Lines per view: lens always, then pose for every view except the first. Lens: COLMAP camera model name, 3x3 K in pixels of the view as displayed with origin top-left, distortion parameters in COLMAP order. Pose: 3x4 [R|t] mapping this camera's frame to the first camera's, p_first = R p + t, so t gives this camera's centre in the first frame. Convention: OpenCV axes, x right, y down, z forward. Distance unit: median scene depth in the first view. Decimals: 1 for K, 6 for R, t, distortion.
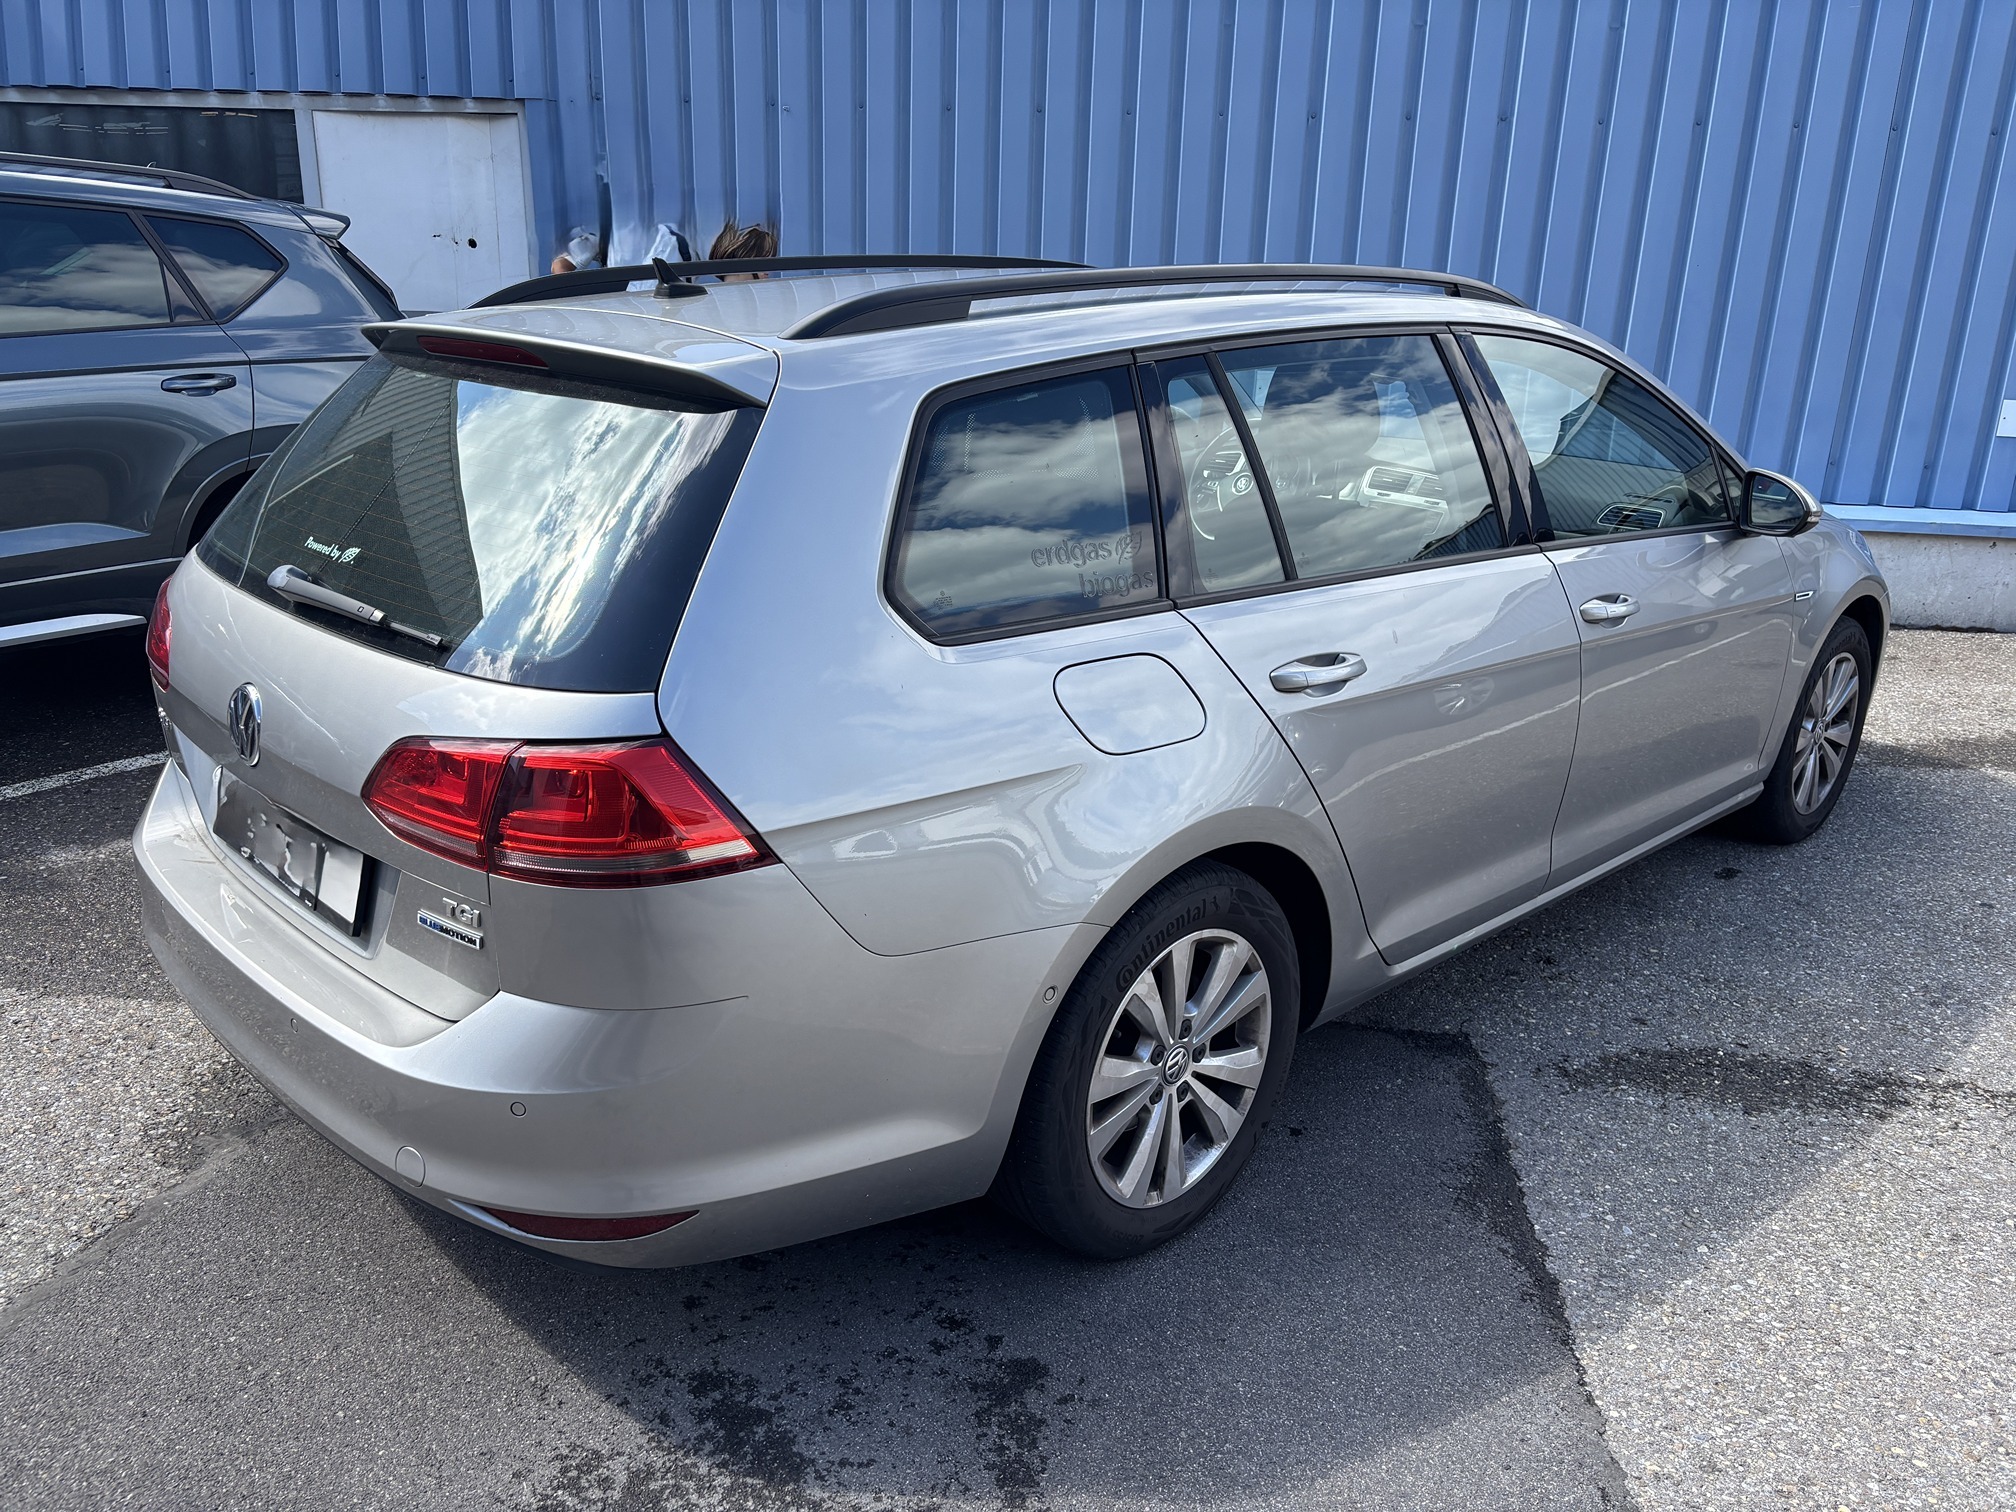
lens RADIAL K [[1520.6, 0, 1031.4], [0, 1520.6, 749.8], [0, 0, 1]] dist [0.048168, -0.056331]
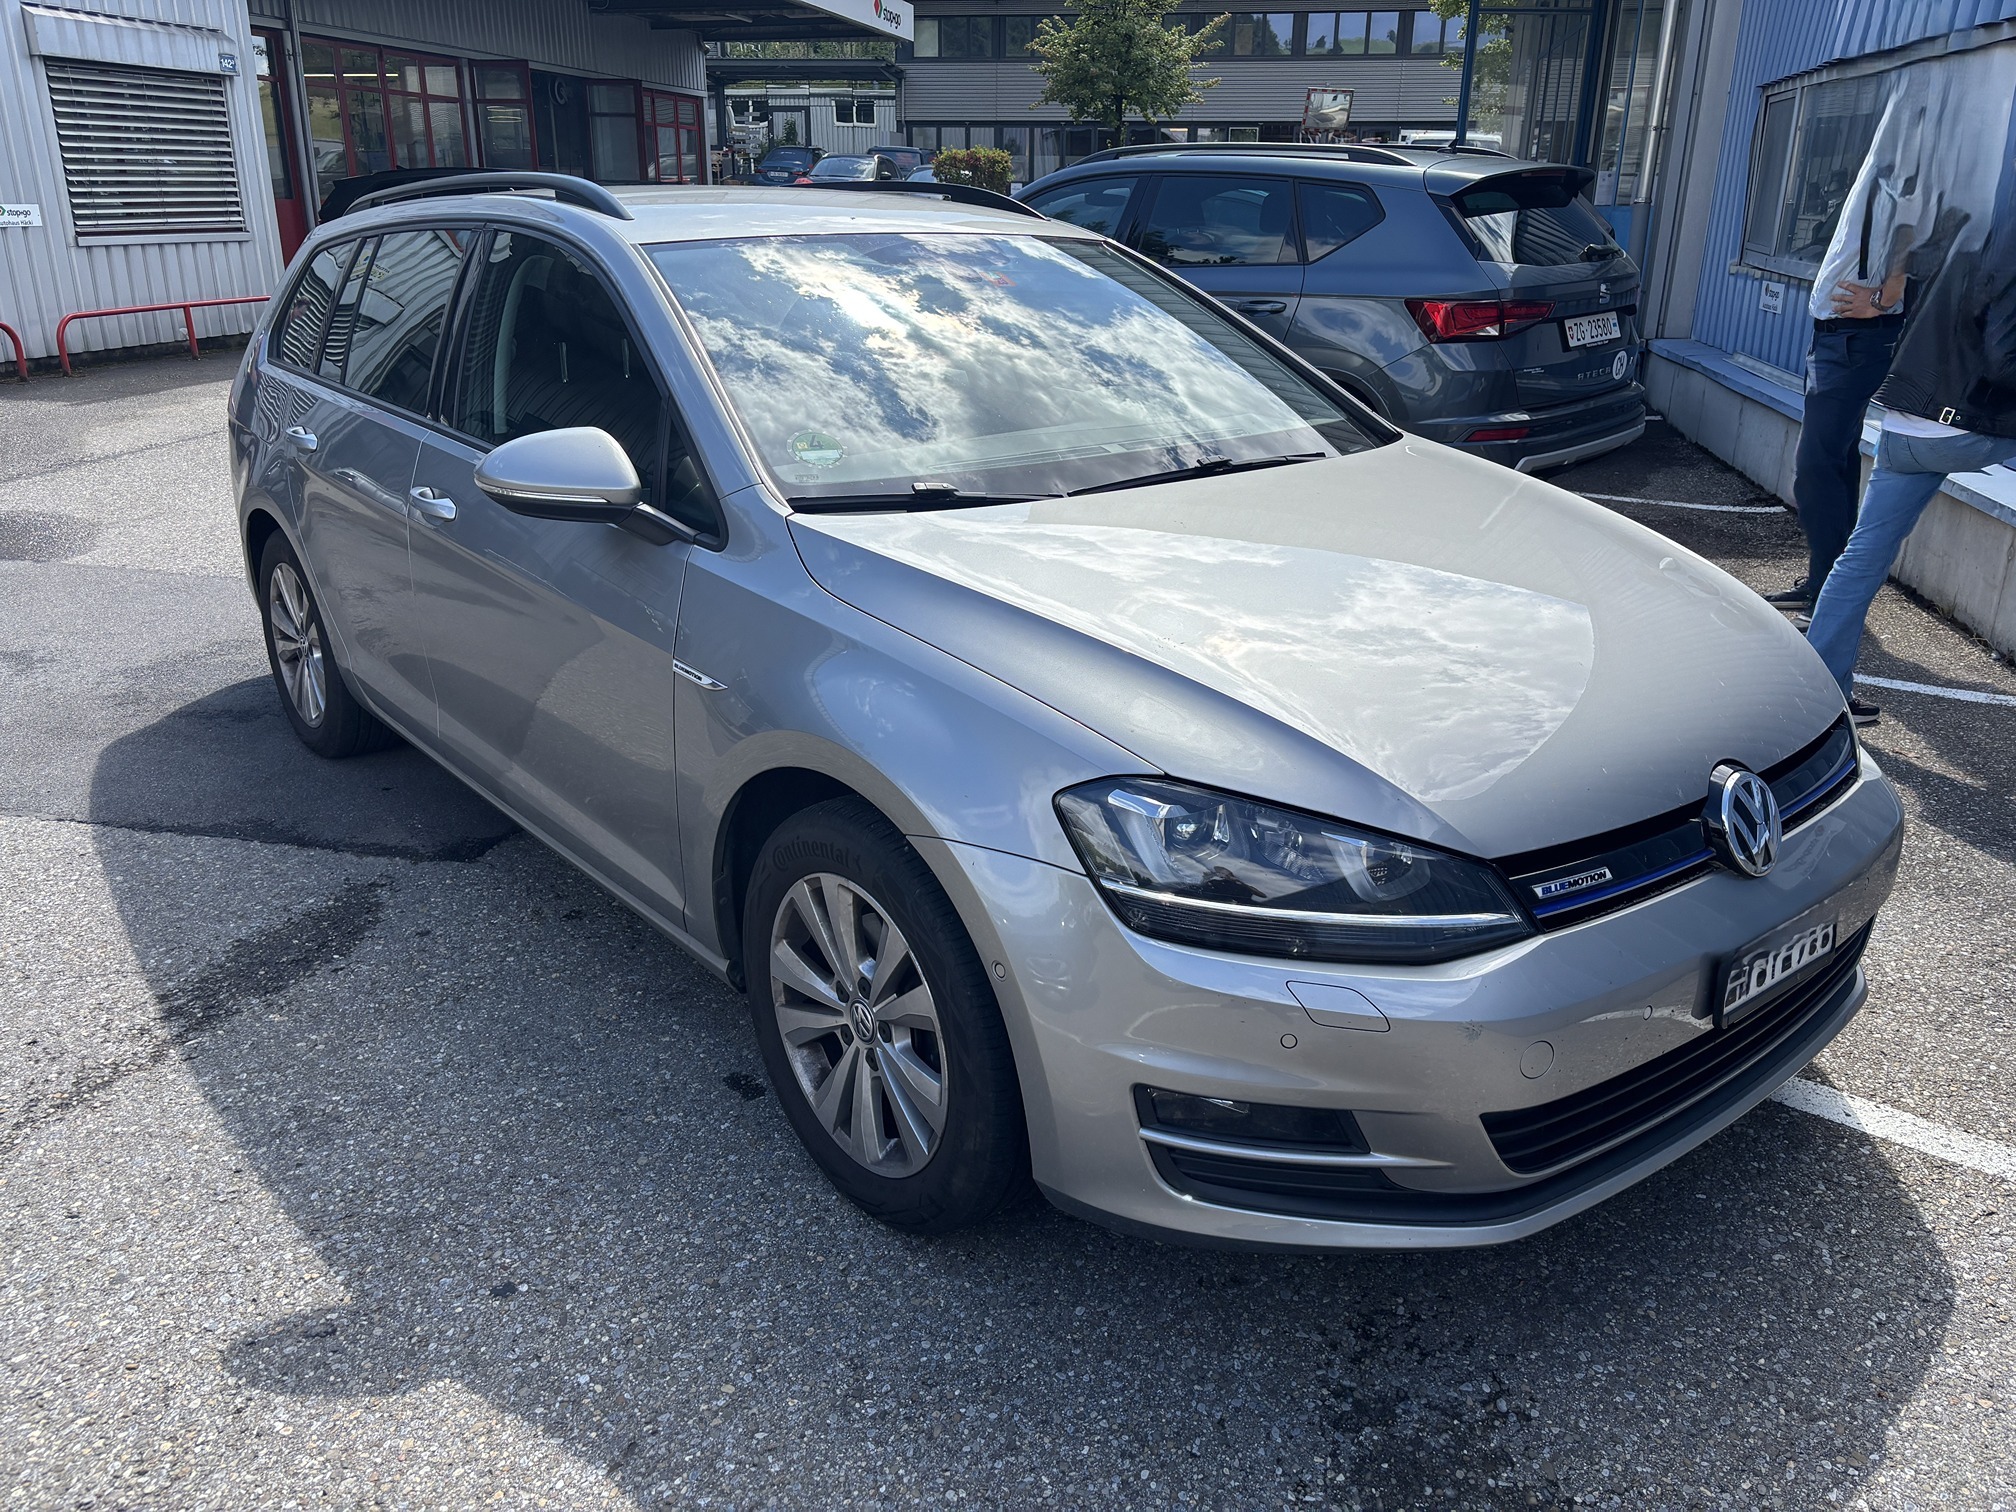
lens RADIAL K [[1520.6, 0, 1031.4], [0, 1520.6, 749.8], [0, 0, 1]] dist [0.048168, -0.056331]
pose [[-0.077234, 0.304499, -0.949376, 1.307924], [-0.308834, 0.898079, 0.313170, -0.372570], [0.947975, 0.317387, 0.024677, 1.346386]]
